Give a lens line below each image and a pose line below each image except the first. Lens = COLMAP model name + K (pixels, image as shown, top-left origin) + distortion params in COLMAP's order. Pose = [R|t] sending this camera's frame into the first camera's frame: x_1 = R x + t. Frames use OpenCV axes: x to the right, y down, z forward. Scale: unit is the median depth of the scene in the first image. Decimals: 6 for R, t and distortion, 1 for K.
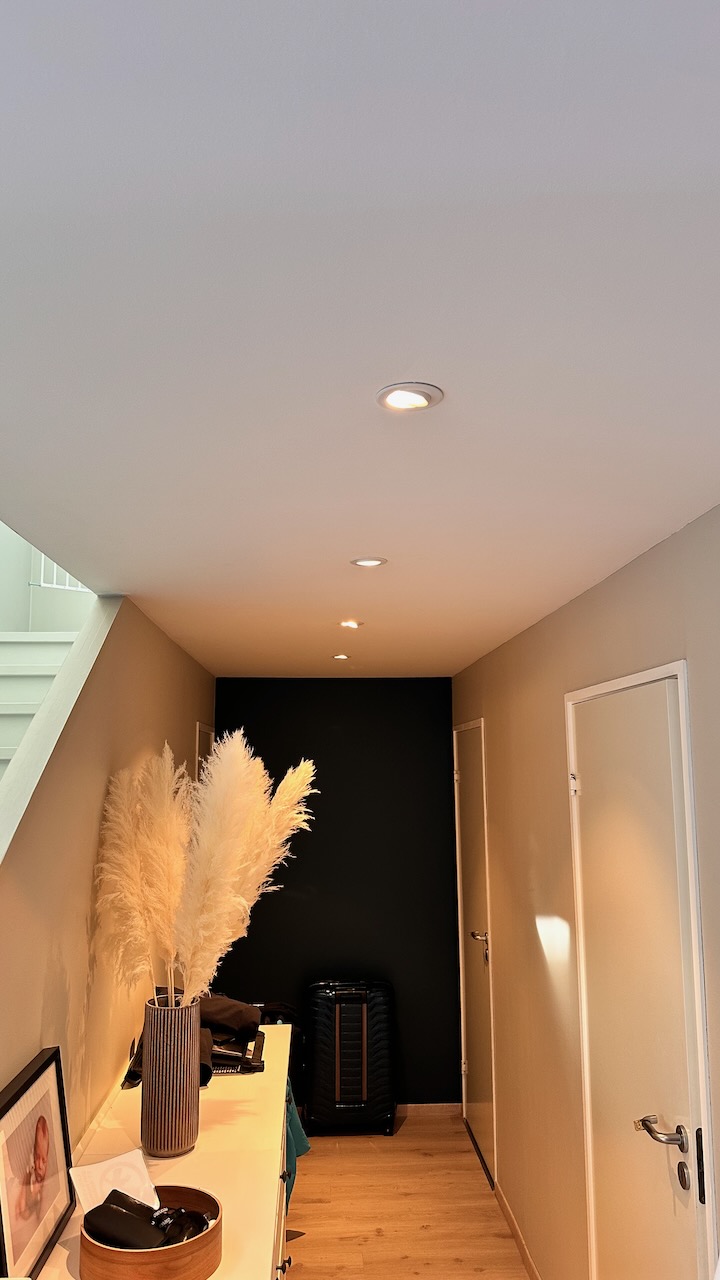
lens RADIAL K [[897.4, 0, 364.1], [0, 897.4, 636.7], [0, 0, 1]] dist [0.036651, -0.052163]
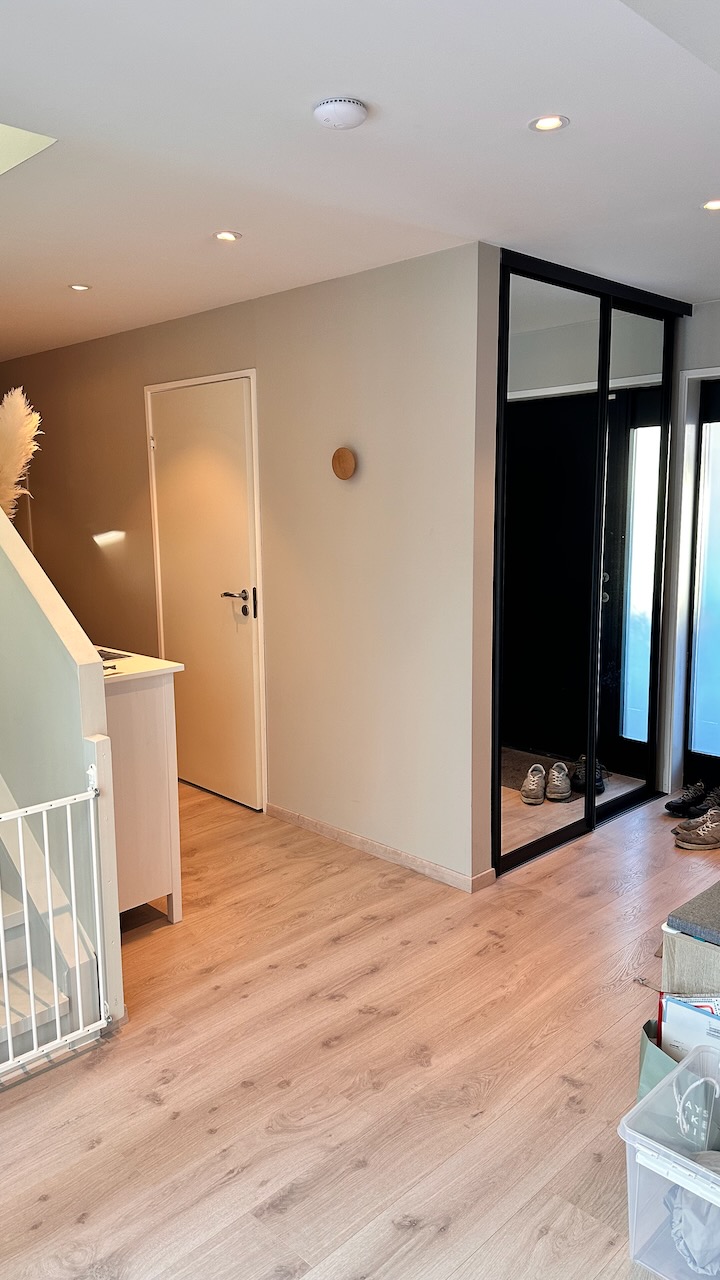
lens RADIAL K [[897.4, 0, 358.3], [0, 897.4, 642.5], [0, 0, 1]] dist [0.036651, -0.052163]
pose [[0.740751, -0.105920, 0.663377, -0.749063], [-0.095267, 0.960949, 0.259811, 0.058682], [-0.664991, -0.255653, 0.701733, -0.619209]]
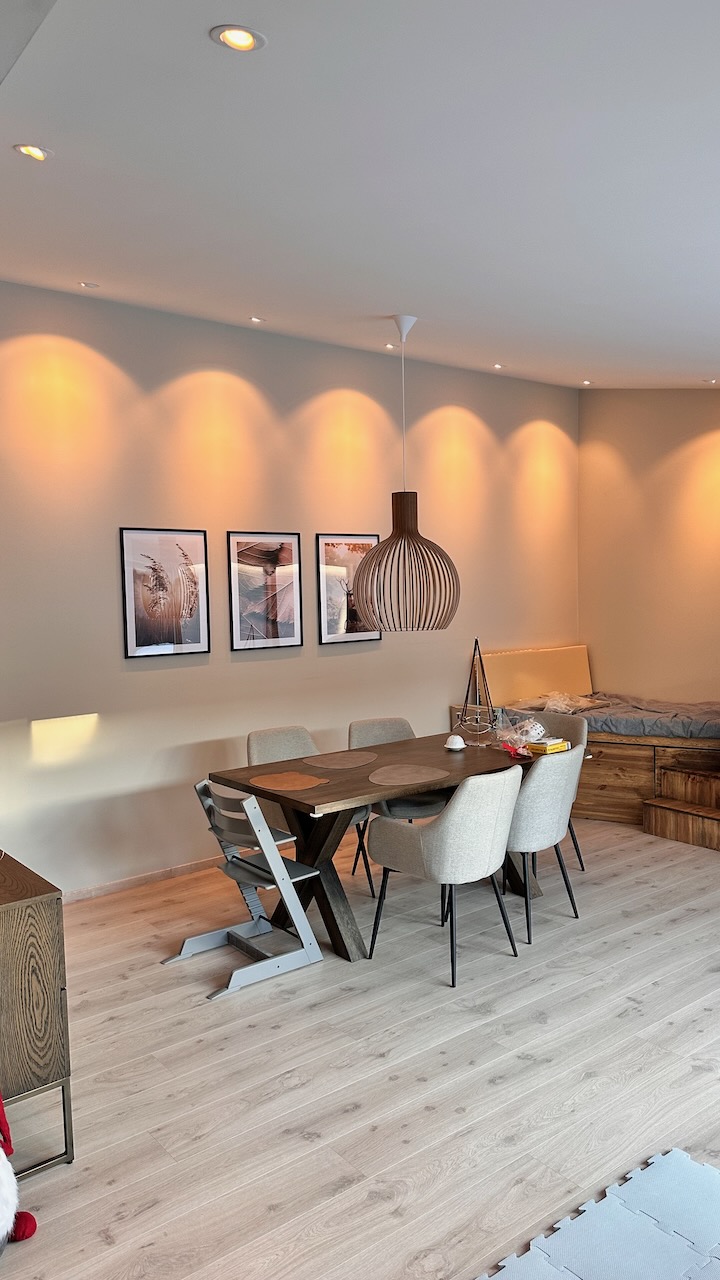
lens RADIAL K [[897.4, 0, 353.7], [0, 897.4, 627.6], [0, 0, 1]] dist [0.036651, -0.052163]
pose [[-0.815415, 0.053778, -0.576374, 0.768616], [0.110496, 0.991828, -0.063781, 0.258895], [0.568234, -0.115695, -0.814693, 1.176185]]
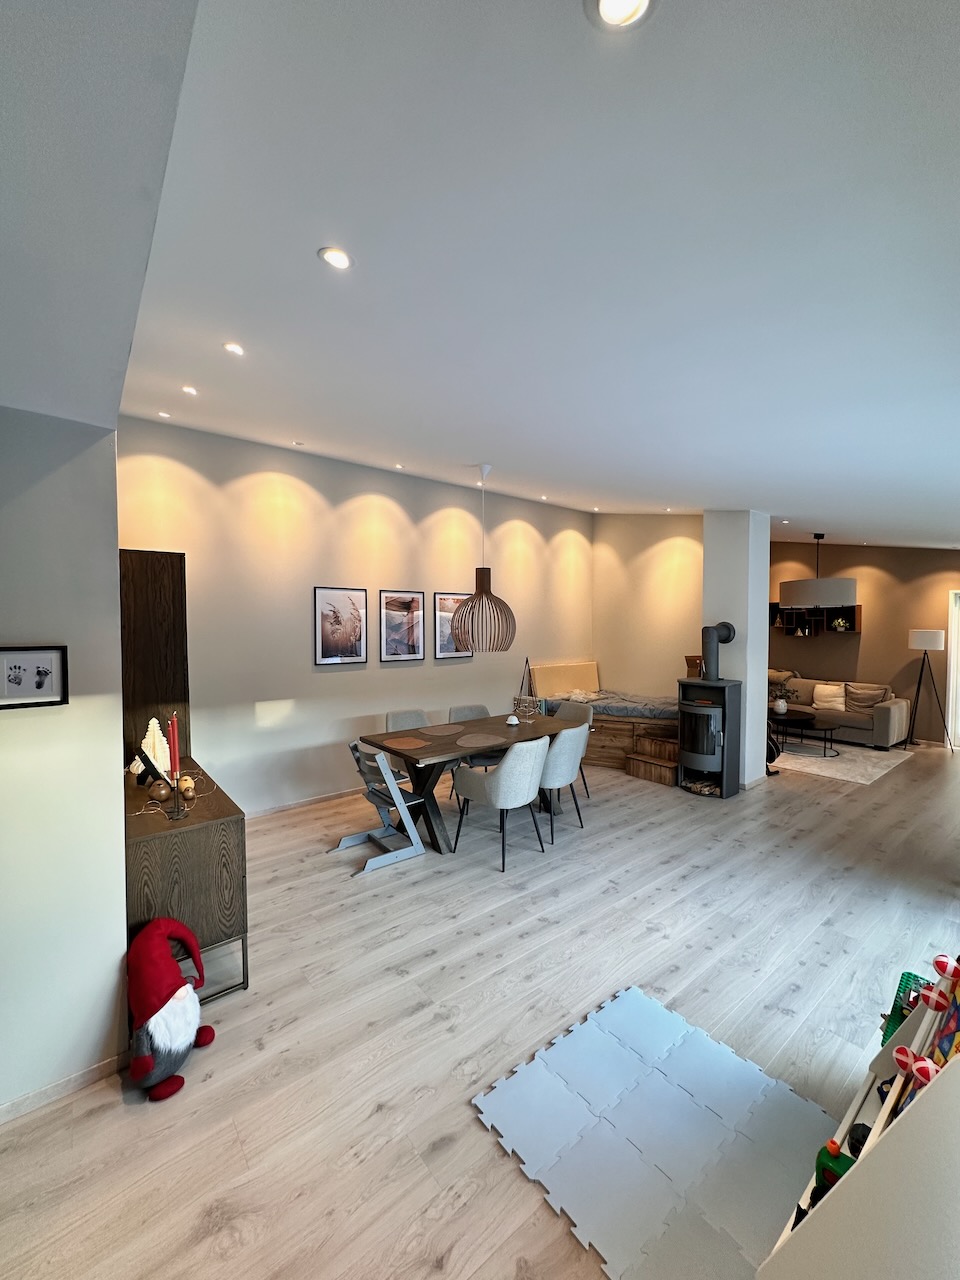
lens RADIAL K [[507.7, 0, 474.6], [0, 507.7, 641.6], [0, 0, 1]] dist [-0.014563, 0.000668]
pose [[-0.811399, 0.028606, -0.583792, 0.638322], [0.091843, 0.992634, -0.079011, 0.258533], [0.577231, -0.117726, -0.808050, 1.108714]]
